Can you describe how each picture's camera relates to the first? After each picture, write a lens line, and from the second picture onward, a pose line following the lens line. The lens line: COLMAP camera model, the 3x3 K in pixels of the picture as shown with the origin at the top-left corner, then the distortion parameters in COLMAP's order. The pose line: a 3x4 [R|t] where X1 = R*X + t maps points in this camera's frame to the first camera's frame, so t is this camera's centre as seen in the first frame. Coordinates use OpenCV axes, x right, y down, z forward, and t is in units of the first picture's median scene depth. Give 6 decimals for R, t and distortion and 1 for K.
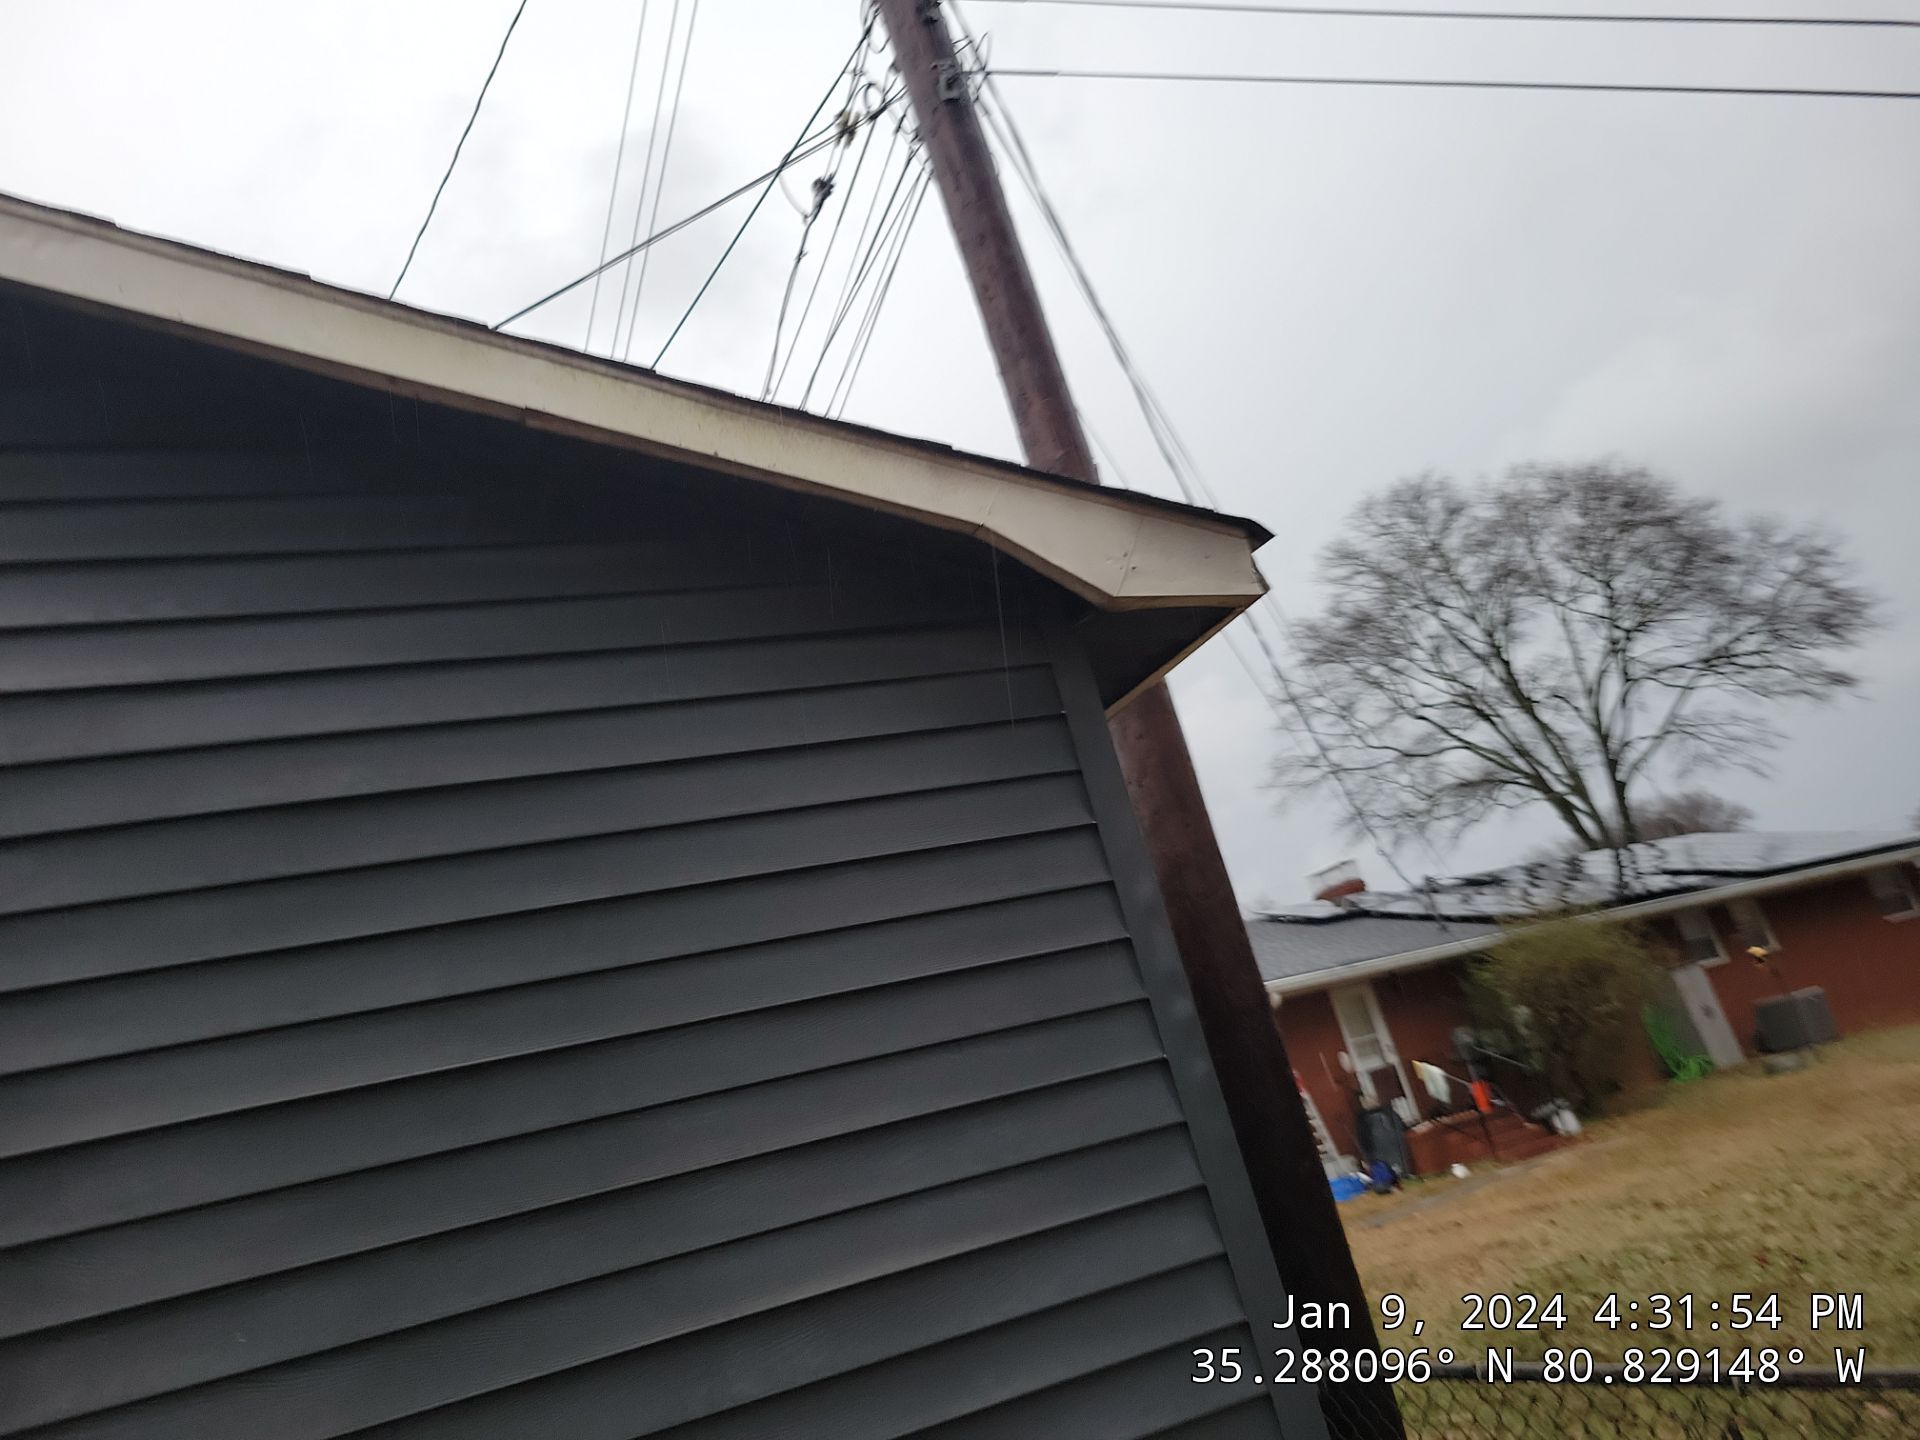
lens RADIAL K [[1467.8, 0, 960.0], [0, 1467.8, 720.0], [0, 0, 1]] dist [0.046903, -0.001495]
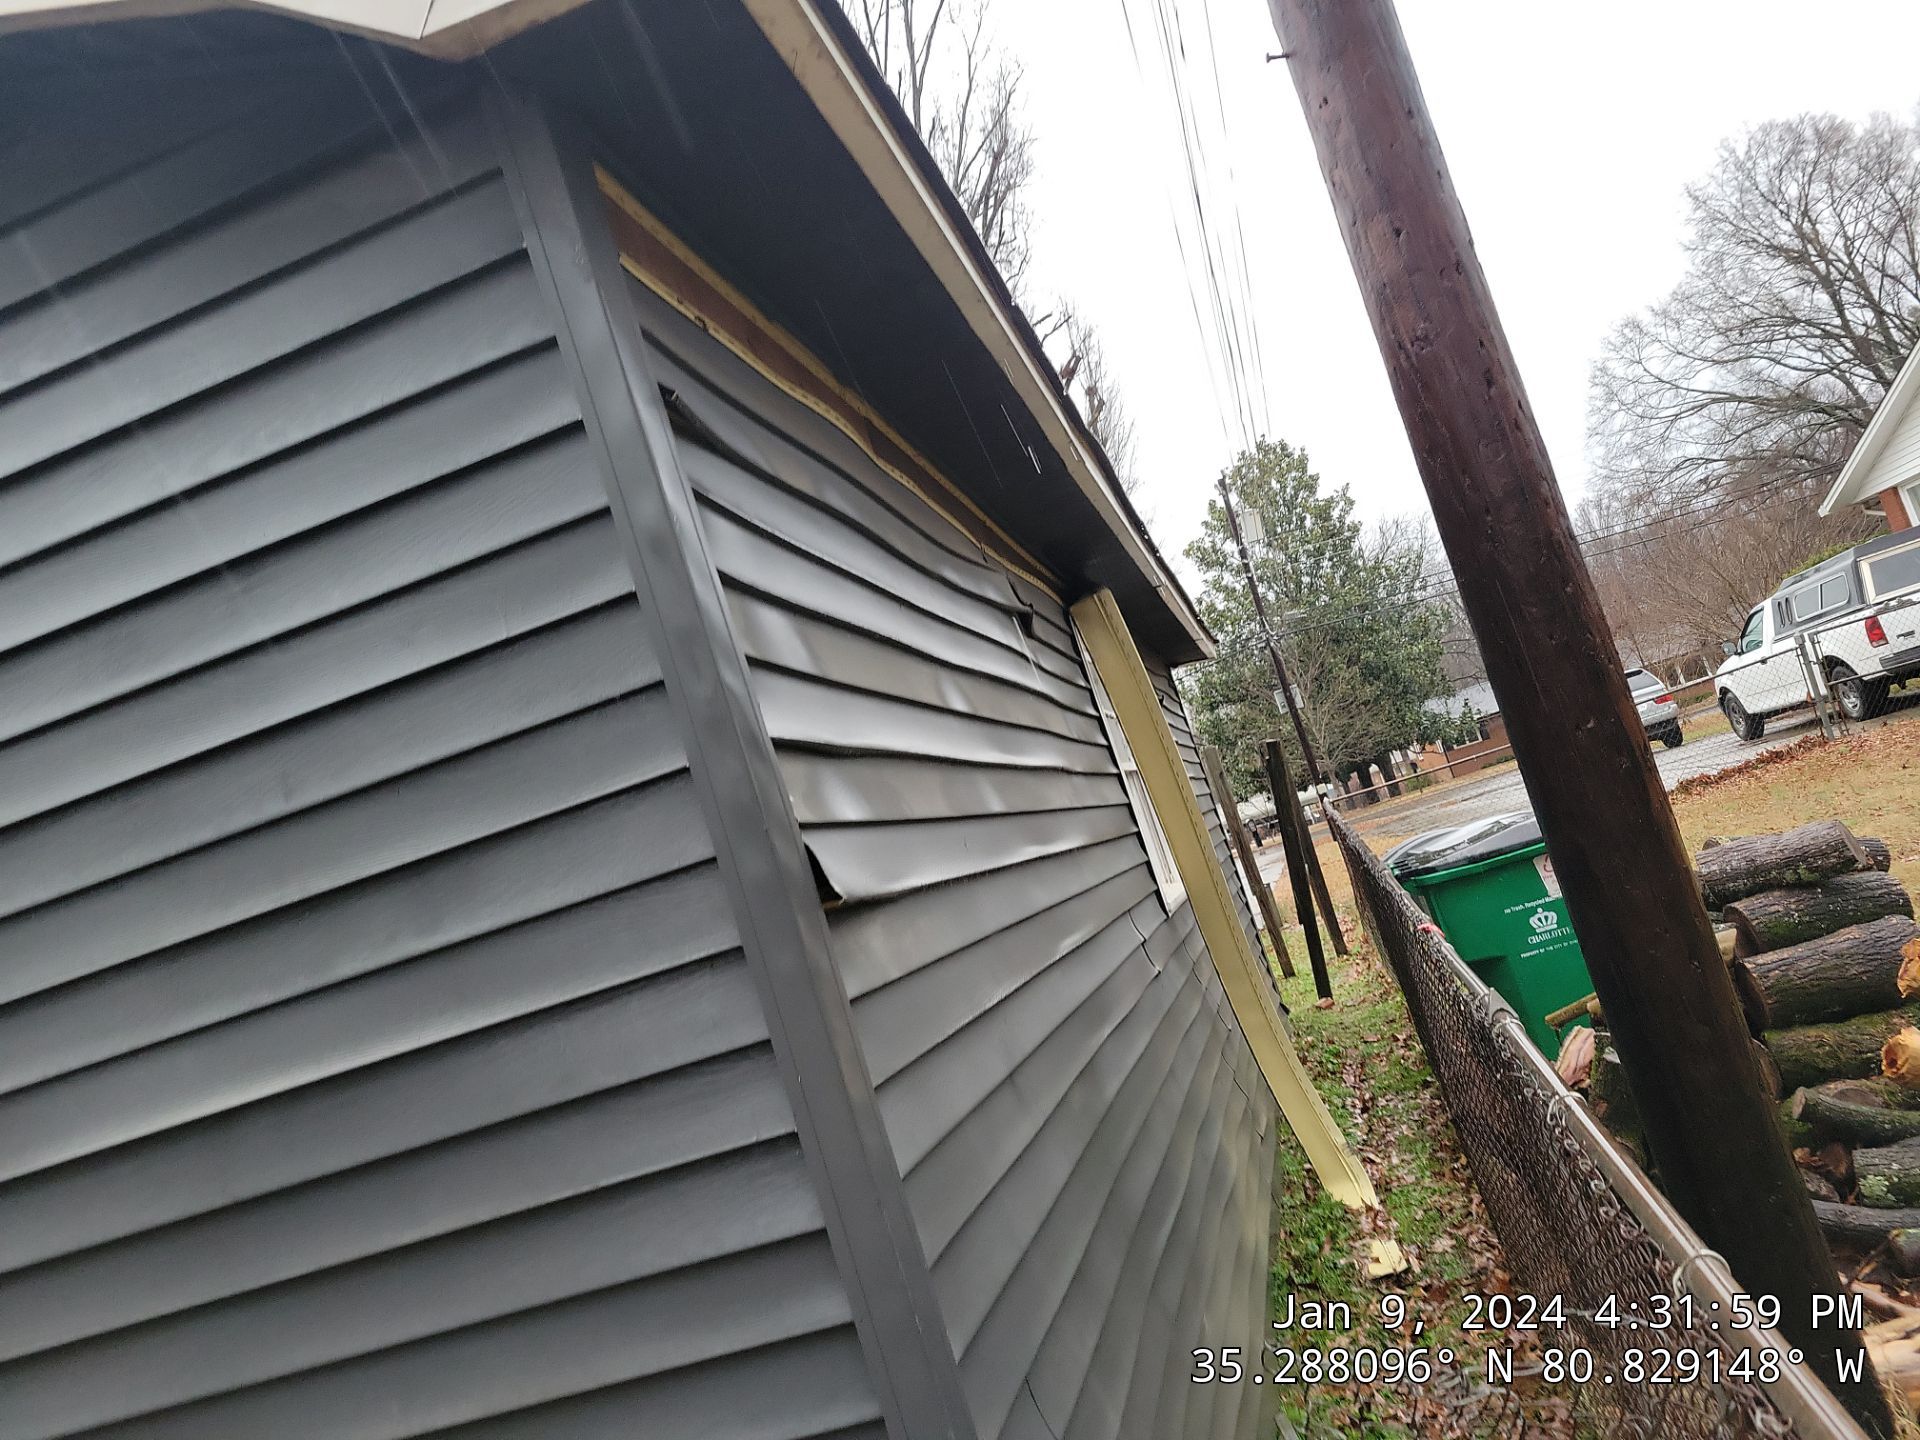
lens RADIAL K [[1467.8, 0, 960.0], [0, 1467.8, 720.0], [0, 0, 1]] dist [0.046903, -0.001495]
pose [[0.808564, -0.058666, -0.585476, 0.540356], [0.271662, 0.919841, 0.283005, 0.048798], [0.521942, -0.387880, 0.759688, 0.498932]]
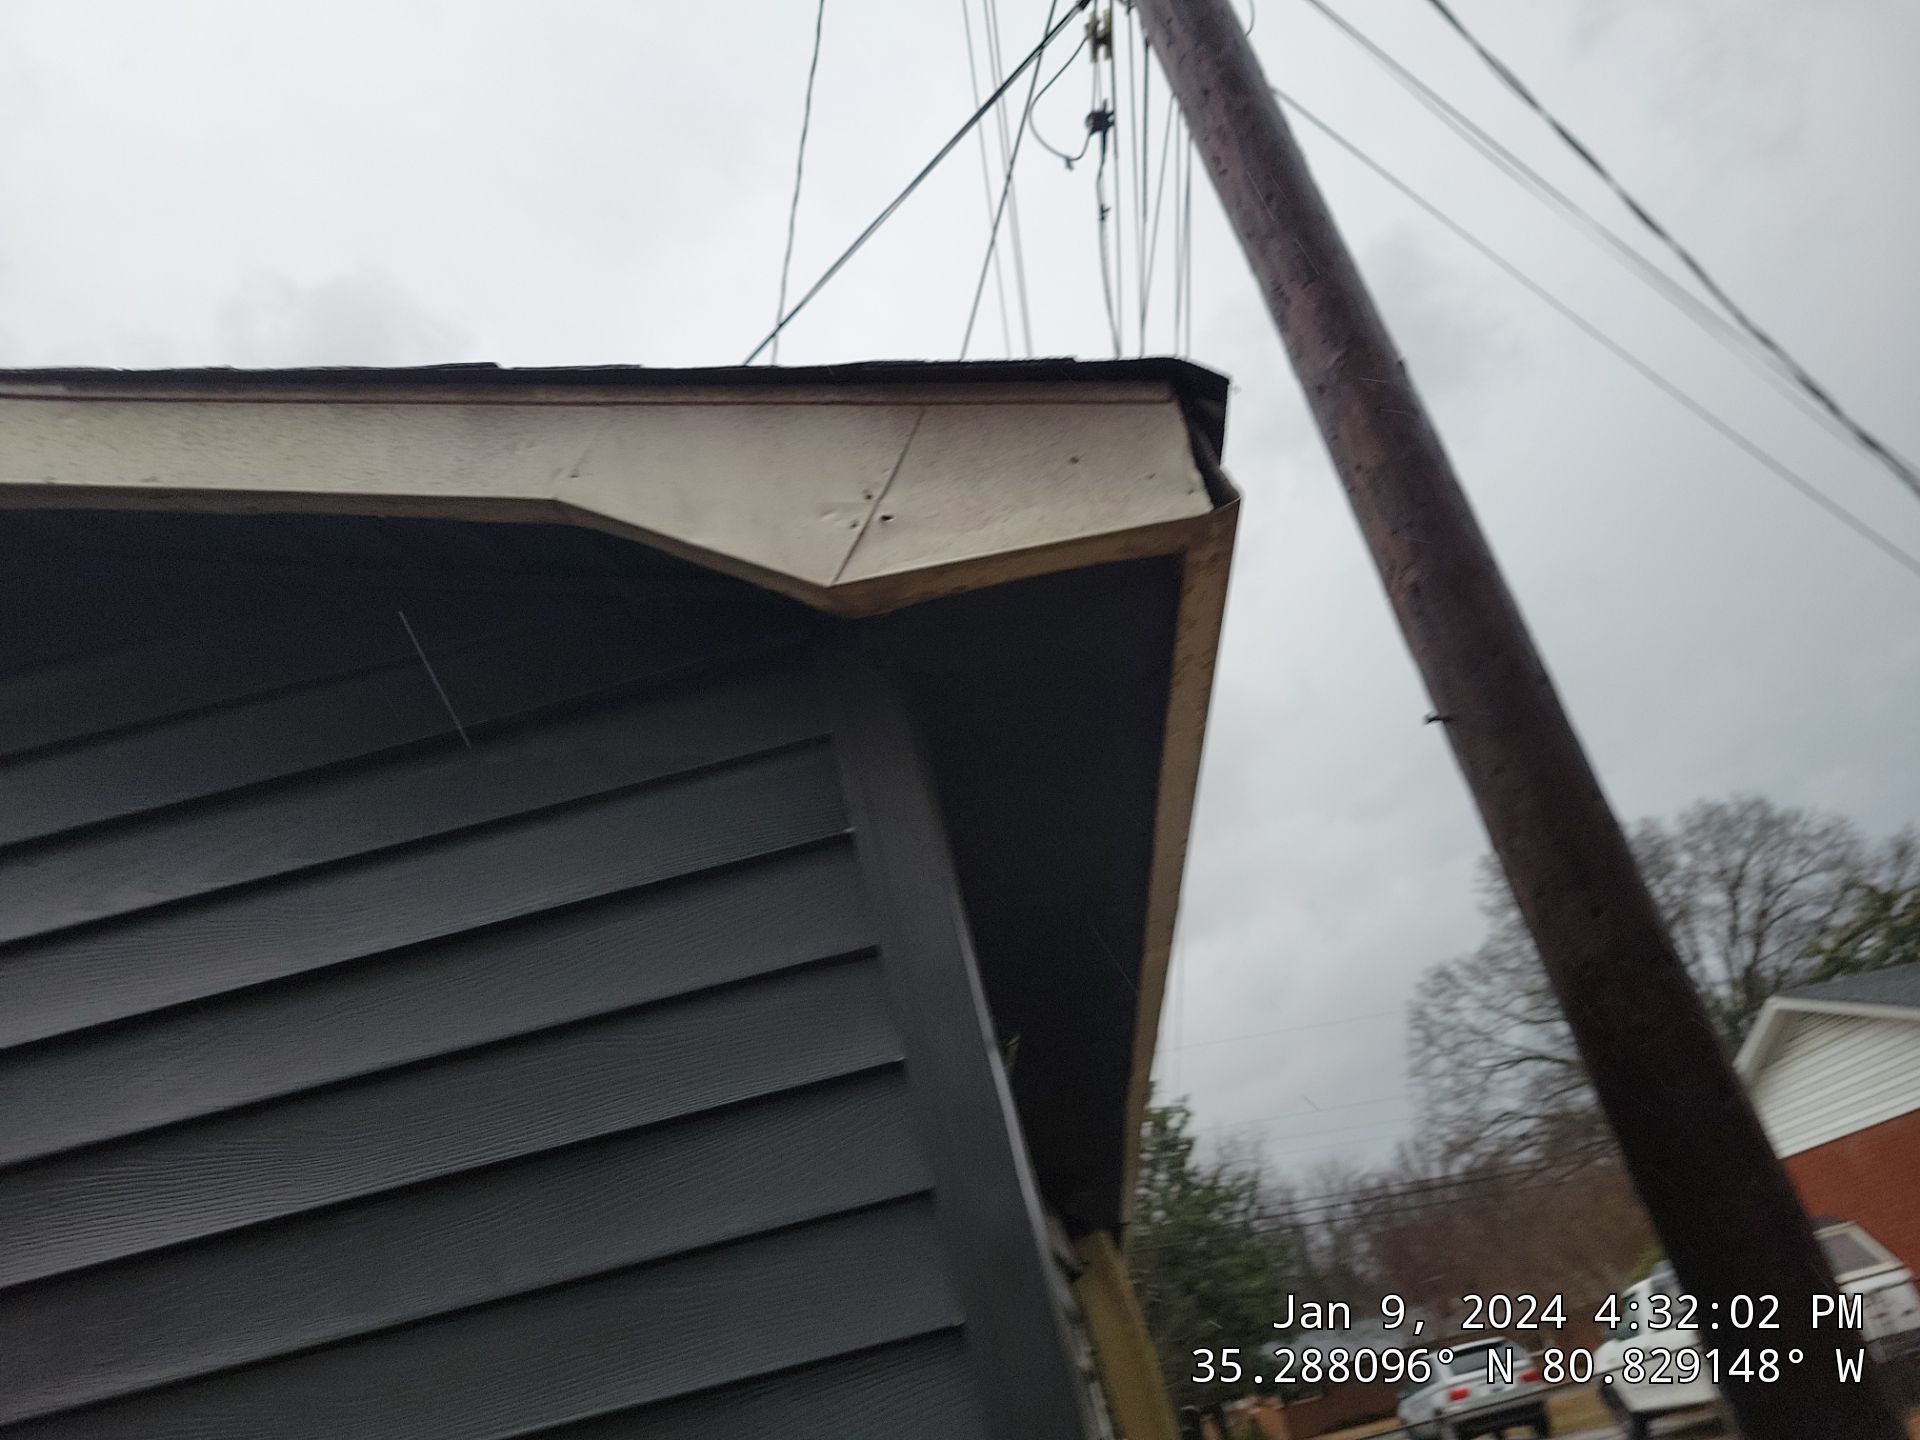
lens RADIAL K [[1467.8, 0, 960.0], [0, 1467.8, 720.0], [0, 0, 1]] dist [0.046903, -0.001495]
pose [[0.884295, -0.155316, -0.440339, 0.306707], [0.143398, 0.987817, -0.060449, -0.006318], [0.444363, -0.009689, 0.895794, 0.530149]]
